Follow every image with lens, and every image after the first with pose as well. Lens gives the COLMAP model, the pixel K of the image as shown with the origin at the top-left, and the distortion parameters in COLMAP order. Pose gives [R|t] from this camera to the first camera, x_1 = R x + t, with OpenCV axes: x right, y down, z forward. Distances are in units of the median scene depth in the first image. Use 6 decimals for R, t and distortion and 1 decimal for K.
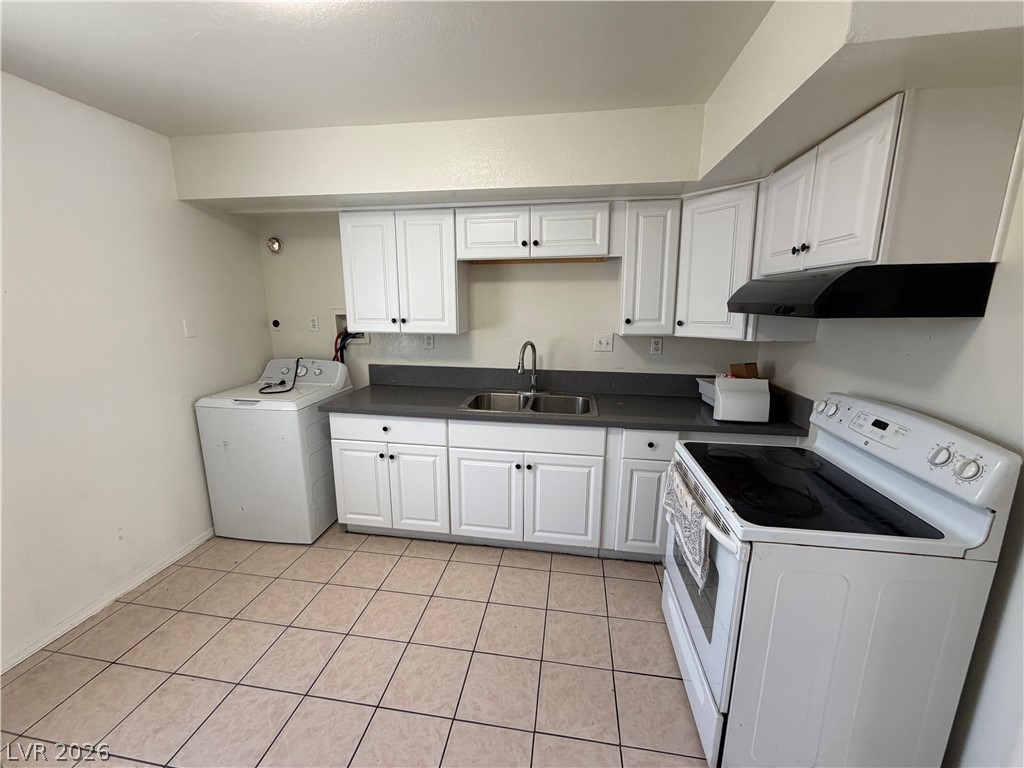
lens RADIAL K [[408.8, 0, 512.0], [0, 408.8, 384.0], [0, 0, 1]] dist [0.000432, -0.000050]
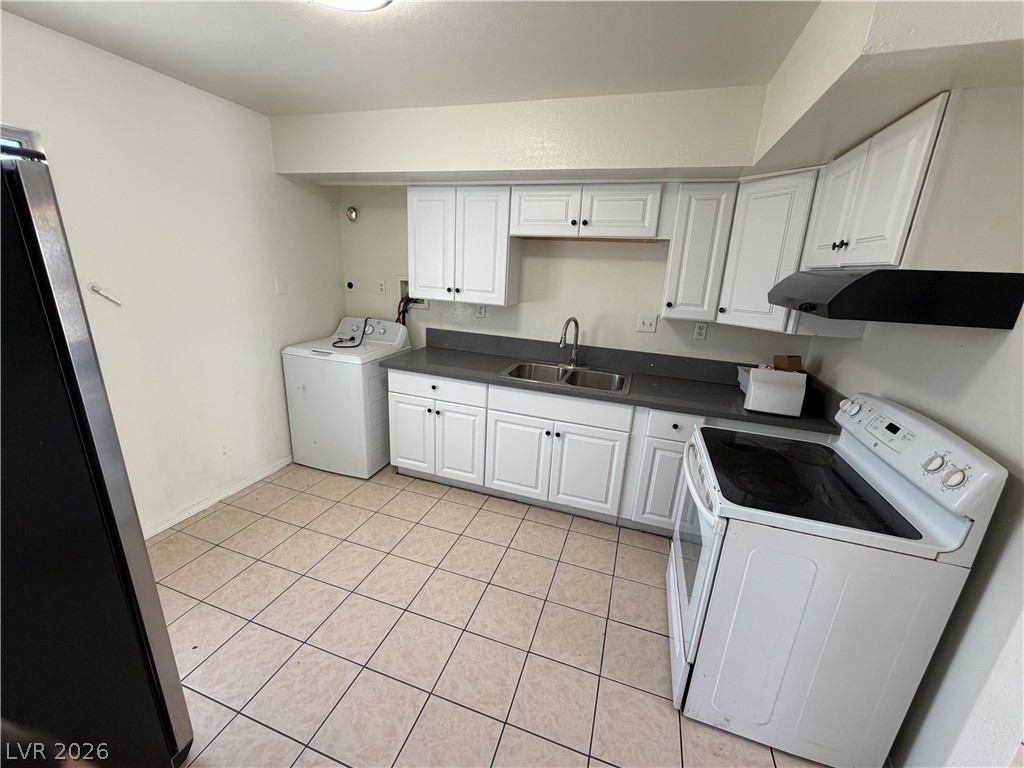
lens RADIAL K [[408.8, 0, 512.0], [0, 408.8, 384.0], [0, 0, 1]] dist [0.000432, -0.000050]
pose [[0.984744, 0.093500, -0.146752, 0.070074], [-0.082231, 0.993310, 0.081075, -0.008445], [0.153351, -0.067770, 0.985845, -0.079717]]
